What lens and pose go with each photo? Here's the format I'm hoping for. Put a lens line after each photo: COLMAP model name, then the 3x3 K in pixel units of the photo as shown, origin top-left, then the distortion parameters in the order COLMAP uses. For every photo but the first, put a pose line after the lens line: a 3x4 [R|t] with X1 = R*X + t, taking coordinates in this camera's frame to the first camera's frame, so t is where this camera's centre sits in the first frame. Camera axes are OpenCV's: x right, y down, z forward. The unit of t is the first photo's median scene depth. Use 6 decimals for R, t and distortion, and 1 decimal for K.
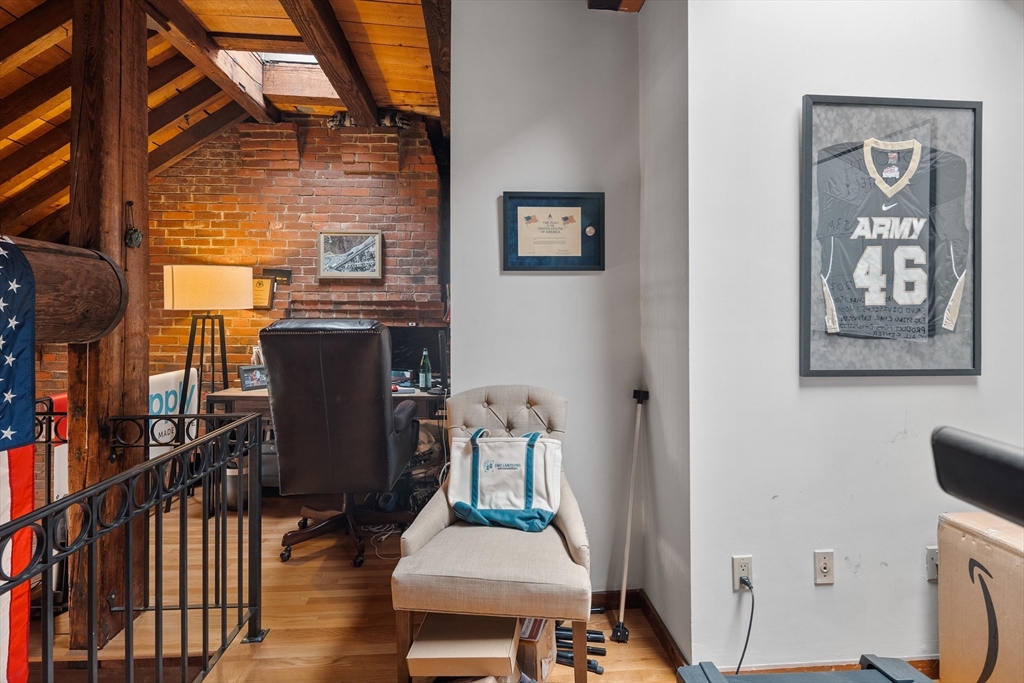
lens RADIAL K [[501.1, 0, 511.6], [0, 501.1, 306.1], [0, 0, 1]] dist [0.000428, -0.000132]
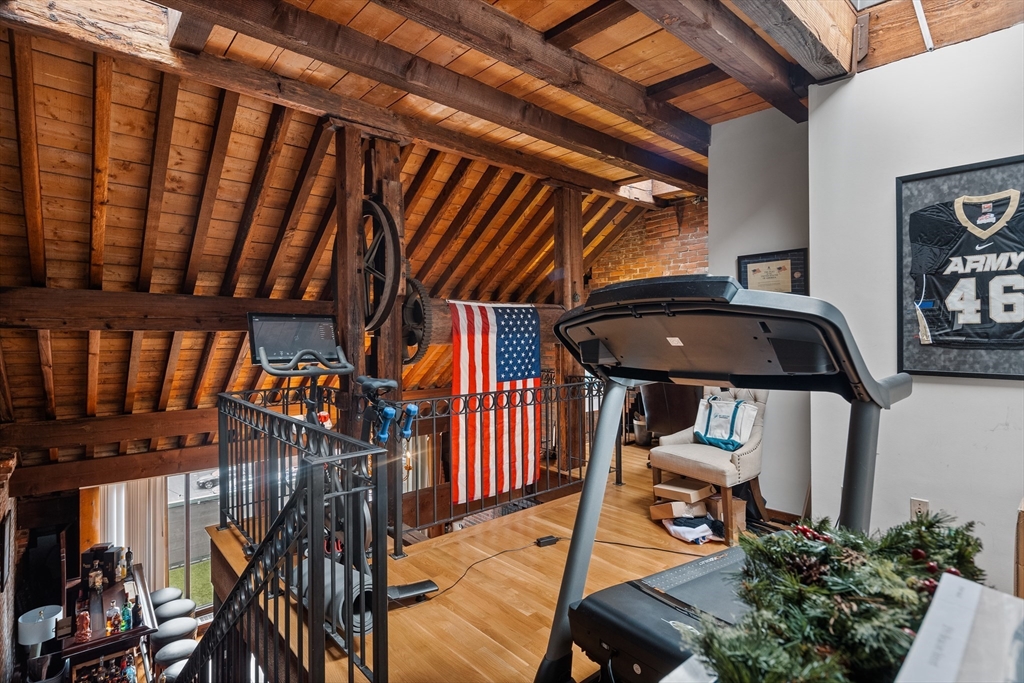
lens RADIAL K [[501.1, 0, 511.6], [0, 501.1, 306.1], [0, 0, 1]] dist [0.000428, -0.000132]
pose [[0.613098, -0.042560, -0.788860, 1.015366], [0.018930, 0.999053, -0.039188, -0.018003], [0.789780, 0.009093, 0.613323, -0.736738]]
